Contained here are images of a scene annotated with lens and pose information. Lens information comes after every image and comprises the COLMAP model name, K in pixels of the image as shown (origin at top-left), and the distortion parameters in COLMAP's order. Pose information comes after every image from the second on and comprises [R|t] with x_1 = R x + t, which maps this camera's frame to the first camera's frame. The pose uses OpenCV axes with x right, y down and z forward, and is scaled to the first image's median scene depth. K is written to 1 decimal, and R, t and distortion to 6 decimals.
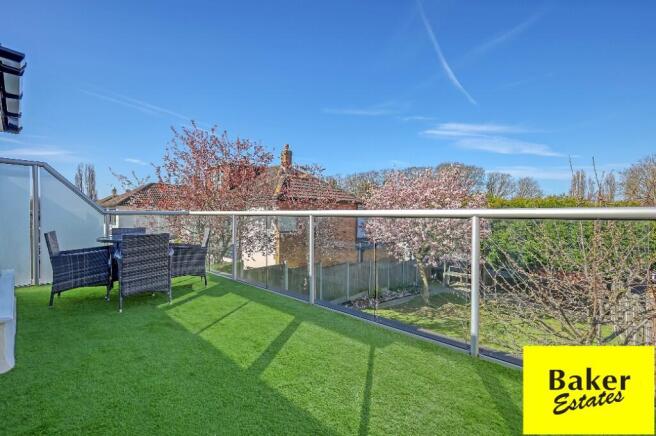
lens RADIAL K [[285.7, 0, 327.2], [0, 285.7, 216.8], [0, 0, 1]] dist [-0.000766, -0.000210]
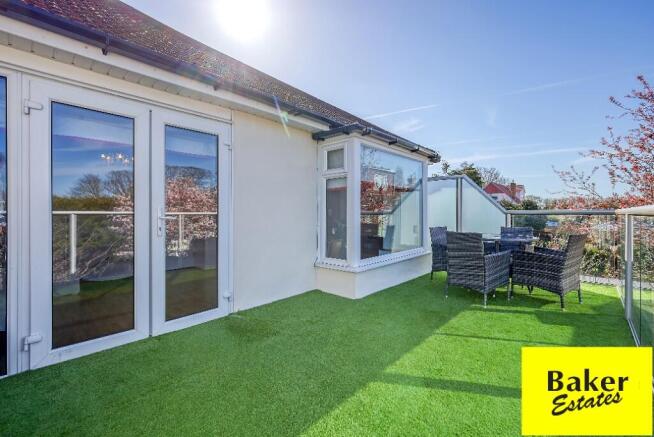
lens RADIAL K [[284.9, 0, 326.1], [0, 284.9, 214.9], [0, 0, 1]] dist [-0.000766, -0.000210]
pose [[0.000182, 0.006788, -0.999977, 0.433748], [-0.007107, 0.999952, 0.006787, -0.007041], [0.999975, 0.007105, 0.000230, 0.499185]]
